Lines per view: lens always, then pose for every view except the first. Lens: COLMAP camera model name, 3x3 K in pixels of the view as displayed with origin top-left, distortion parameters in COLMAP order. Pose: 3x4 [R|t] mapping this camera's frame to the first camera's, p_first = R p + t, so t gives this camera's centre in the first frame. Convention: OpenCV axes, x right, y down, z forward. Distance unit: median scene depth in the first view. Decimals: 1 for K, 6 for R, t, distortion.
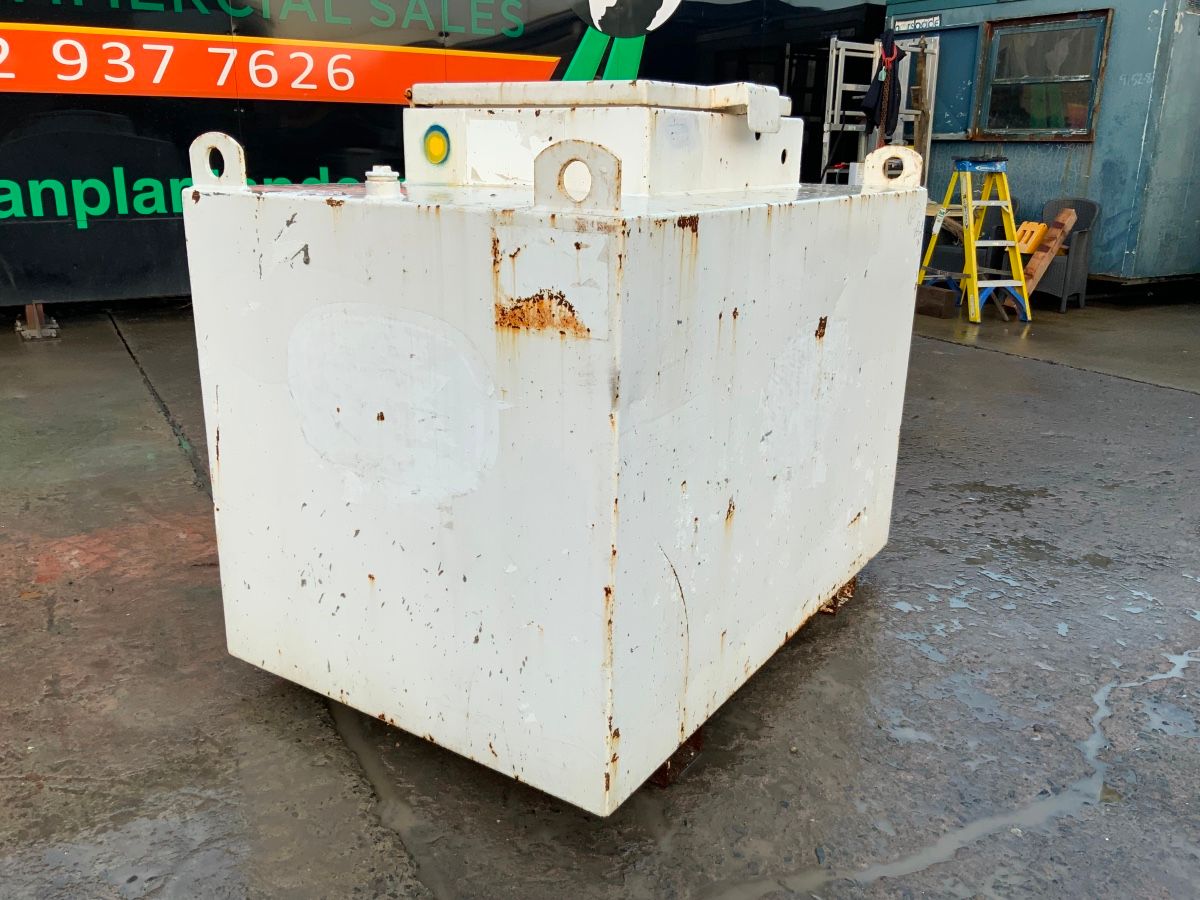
lens RADIAL K [[992.7, 0, 600.0], [0, 992.7, 450.0], [0, 0, 1]] dist [0.098124, -0.191333]
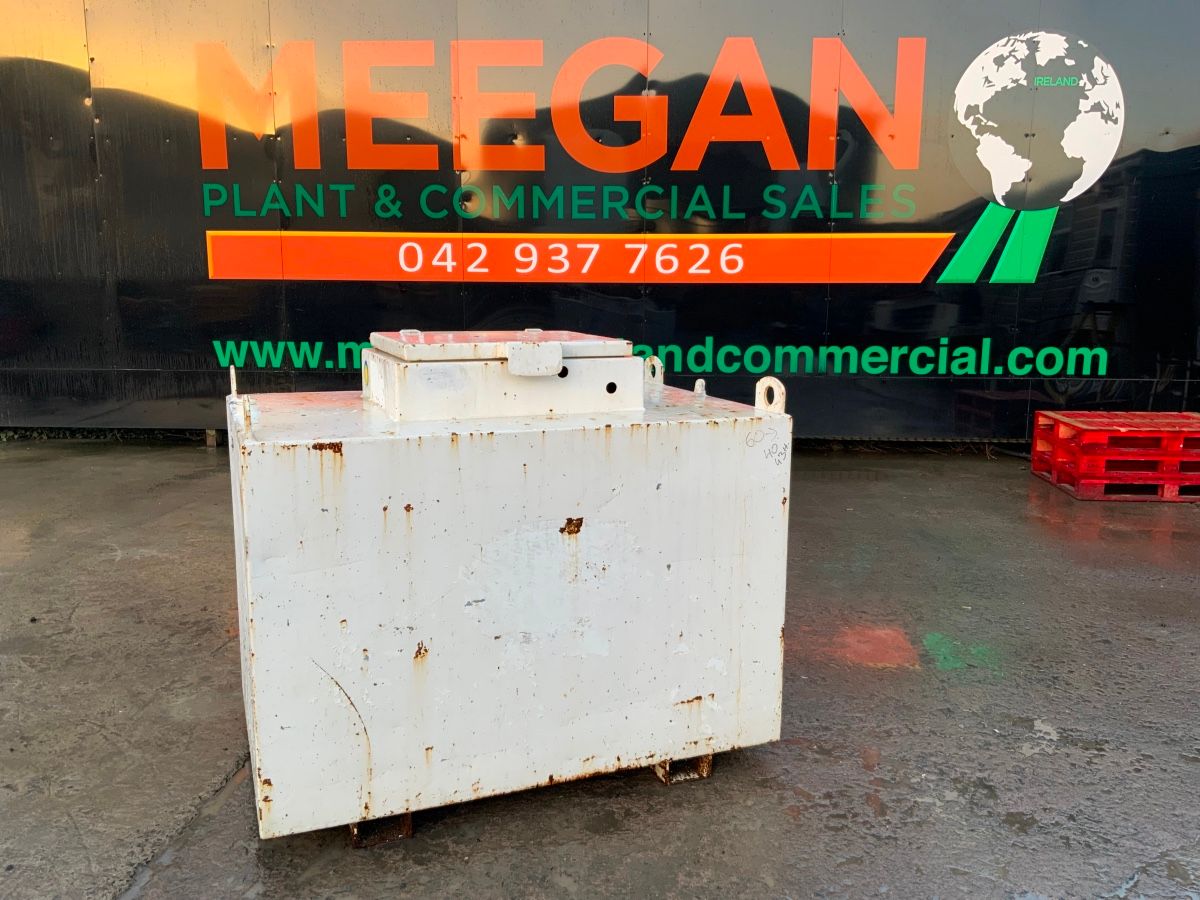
lens RADIAL K [[985.6, 0, 597.5], [0, 985.6, 446.7], [0, 0, 1]] dist [0.097746, -0.167782]
pose [[0.819406, 0.085884, -0.566743, 1.050160], [-0.160103, 0.983654, -0.082417, -0.138397], [0.550400, 0.158271, 0.819762, -0.012413]]
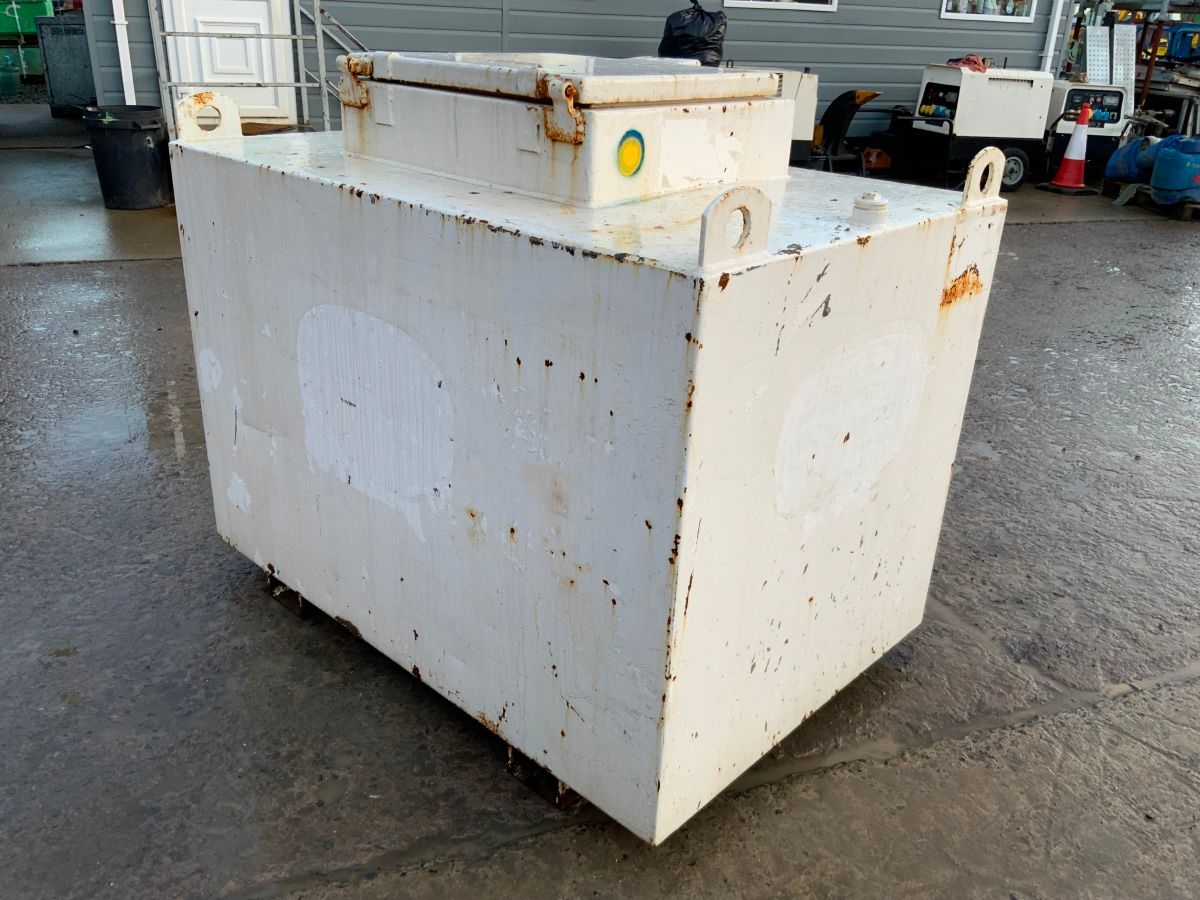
lens RADIAL K [[989.9, 0, 600.0], [0, 989.9, 450.0], [0, 0, 1]] dist [0.116160, -0.208252]
pose [[0.168356, -0.408664, 0.897023, -1.094975], [0.250235, 0.897920, 0.362108, -0.420570], [-0.953435, 0.163503, 0.253432, 0.918565]]
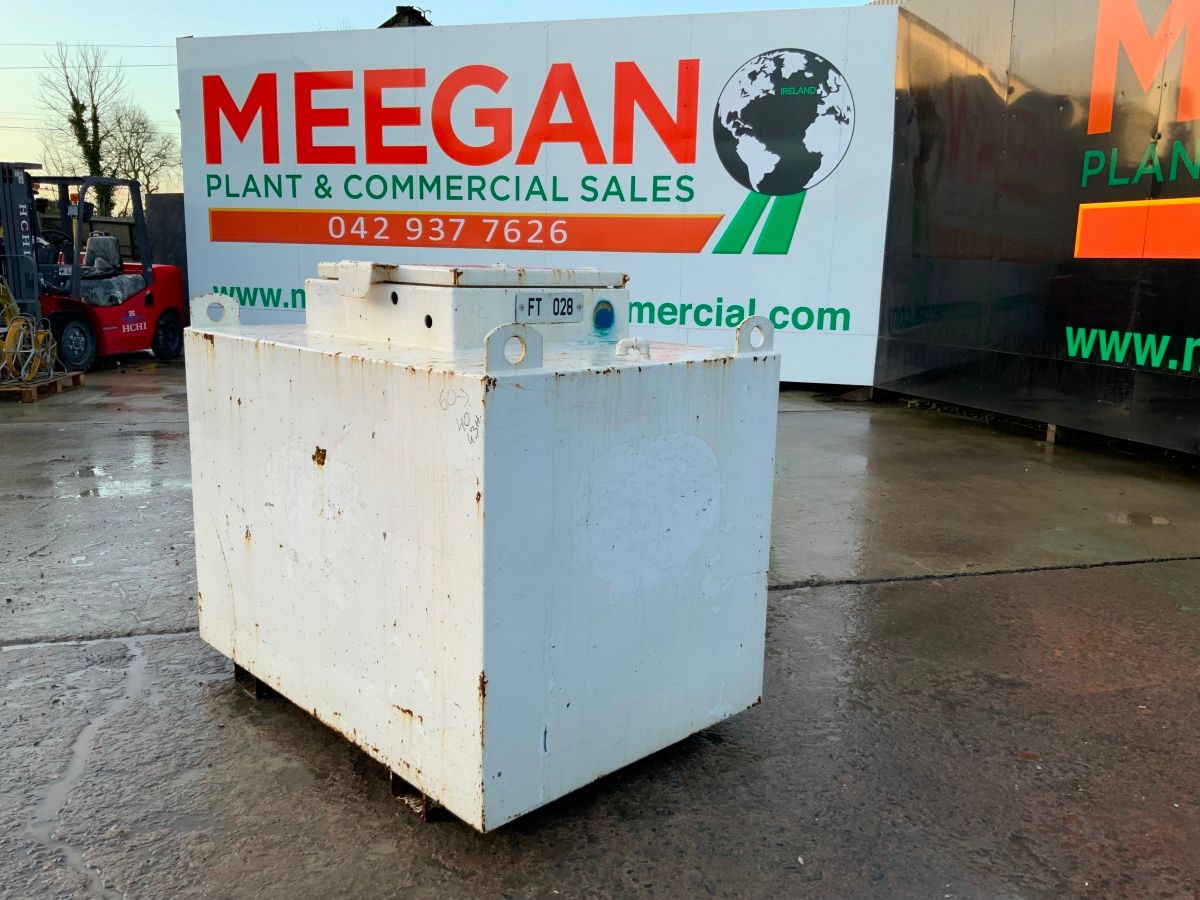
lens RADIAL K [[994.4, 0, 610.8], [0, 994.4, 448.7], [0, 0, 1]] dist [0.115023, -0.251120]
pose [[-0.216292, 0.158119, -0.963440, 1.432840], [-0.312281, 0.923755, 0.221713, -0.557714], [0.925040, 0.348819, -0.150423, 1.666461]]
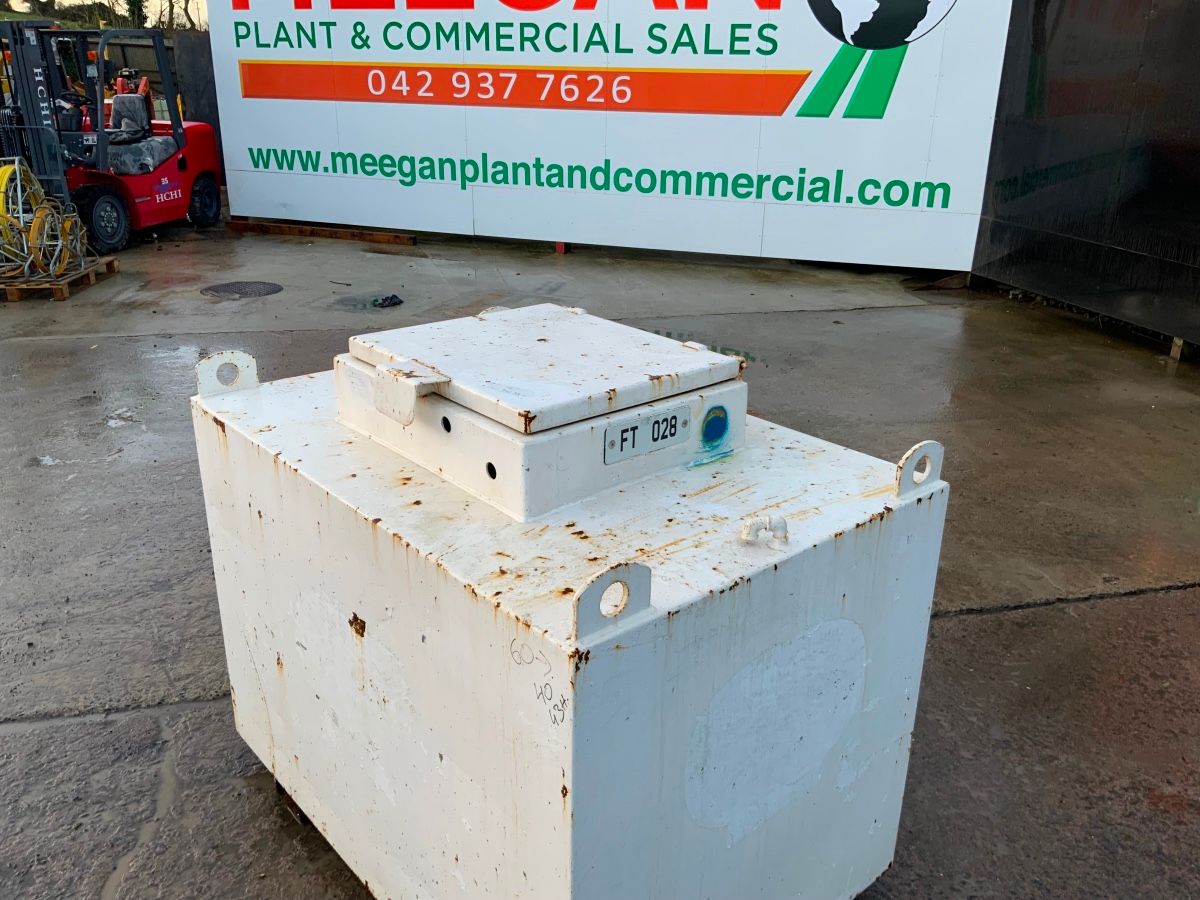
lens RADIAL K [[996.0, 0, 606.5], [0, 996.0, 451.7], [0, 0, 1]] dist [0.106641, -0.231537]
pose [[-0.270266, 0.331062, -0.904077, 1.064594], [-0.303167, 0.861990, 0.406279, -0.796992], [0.913808, 0.383890, -0.132600, 1.424361]]
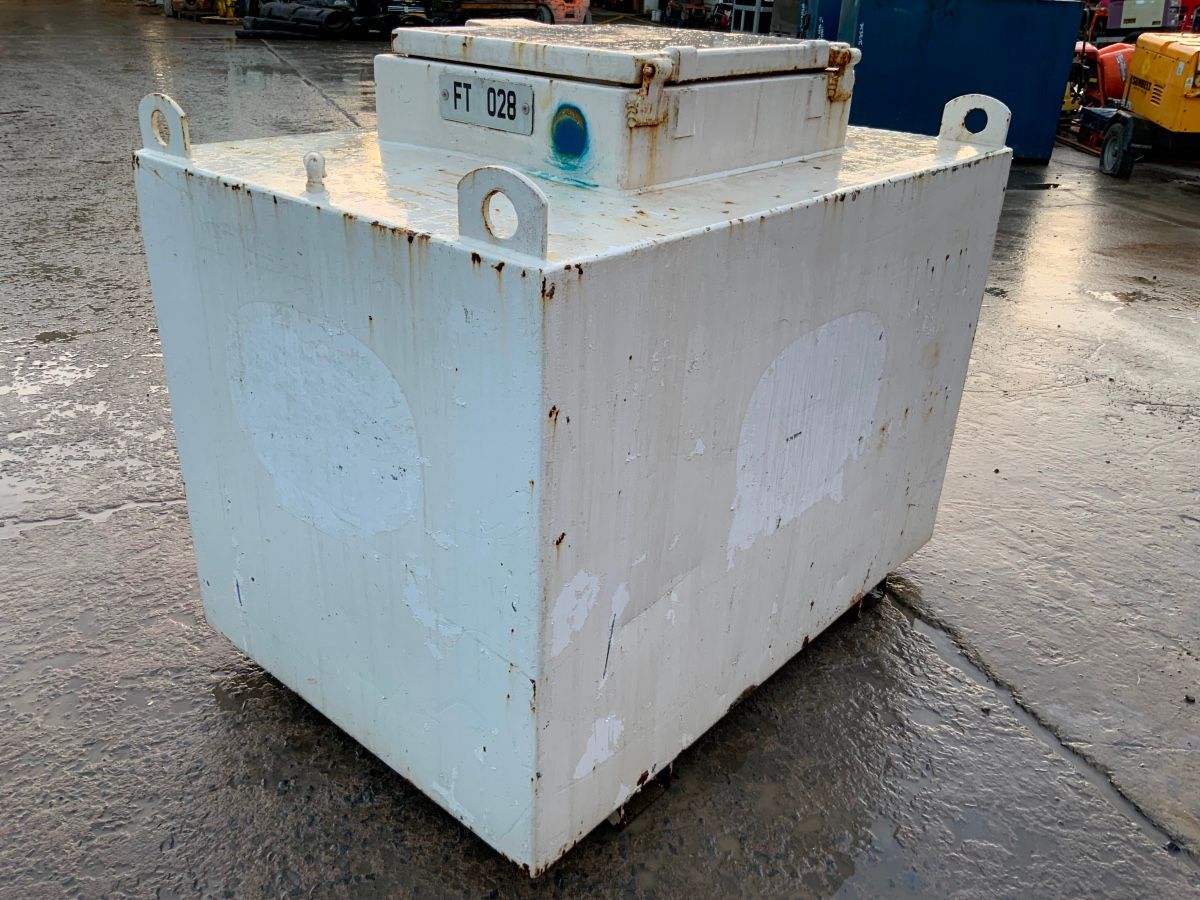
lens RADIAL K [[996.0, 0, 606.5], [0, 996.0, 451.7], [0, 0, 1]] dist [0.106641, -0.231537]
pose [[-0.989556, -0.110798, 0.092209, -0.099804], [-0.019118, 0.734909, 0.677896, -0.782588], [-0.142875, 0.669053, -0.729352, 2.150440]]
